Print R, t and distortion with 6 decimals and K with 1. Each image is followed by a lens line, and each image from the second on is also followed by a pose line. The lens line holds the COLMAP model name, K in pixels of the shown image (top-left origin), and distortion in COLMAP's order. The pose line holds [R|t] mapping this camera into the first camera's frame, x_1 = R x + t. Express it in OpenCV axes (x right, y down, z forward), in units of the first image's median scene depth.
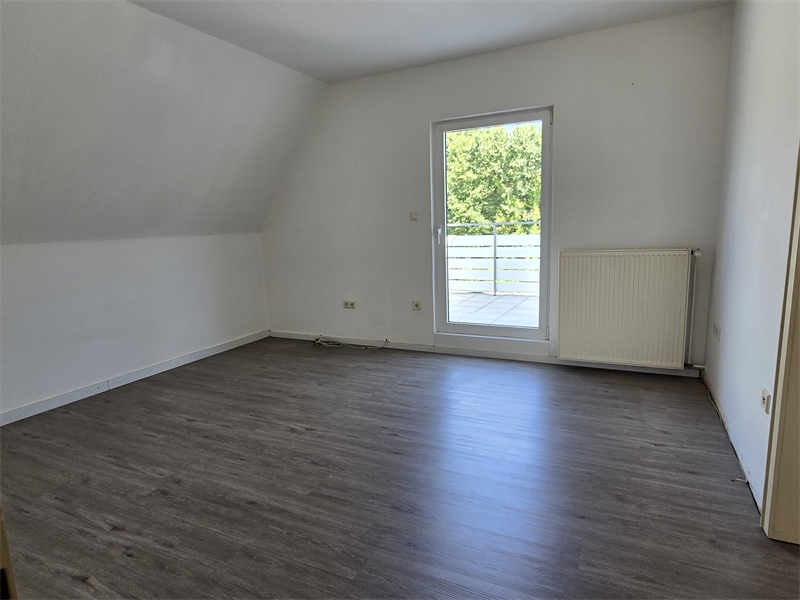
lens RADIAL K [[470.0, 0, 401.2], [0, 470.0, 311.0], [0, 0, 1]] dist [-0.017133, 0.000392]
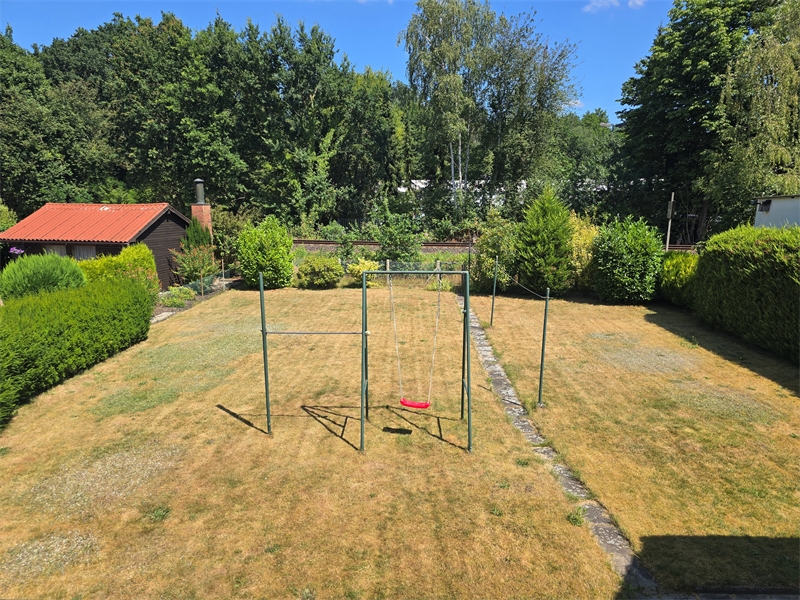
lens RADIAL K [[532.3, 0, 407.9], [0, 532.3, 312.8], [0, 0, 1]] dist [0.024316, -0.020212]
pose [[0.904300, -0.050877, 0.423854, 0.056840], [0.042799, 0.998675, 0.028563, 0.022824], [-0.424746, -0.007689, 0.905280, 0.176687]]
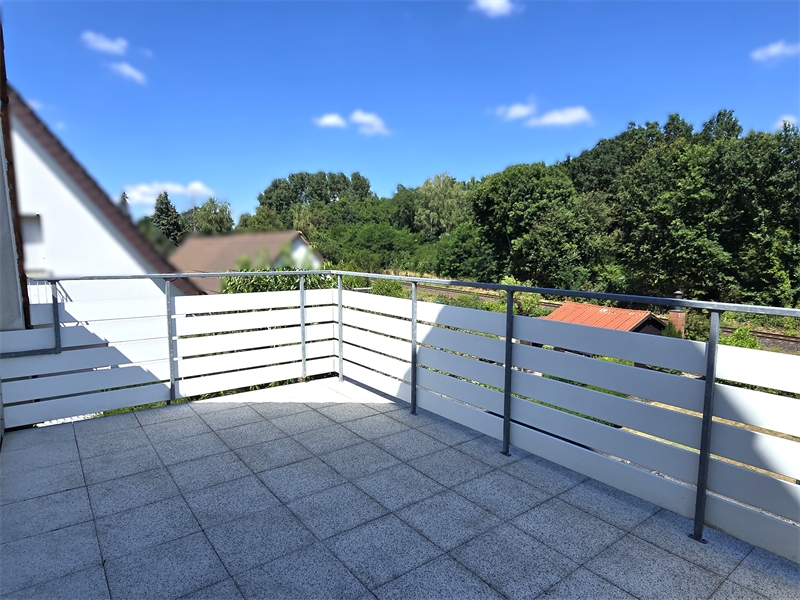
lens RADIAL K [[470.0, 0, 393.2], [0, 470.0, 307.1], [0, 0, 1]] dist [-0.017133, 0.000392]
pose [[0.889810, 0.091400, -0.447084, 0.047530], [-0.114585, 0.993098, -0.025028, -0.022873], [0.441711, 0.073499, 0.894142, 0.089713]]
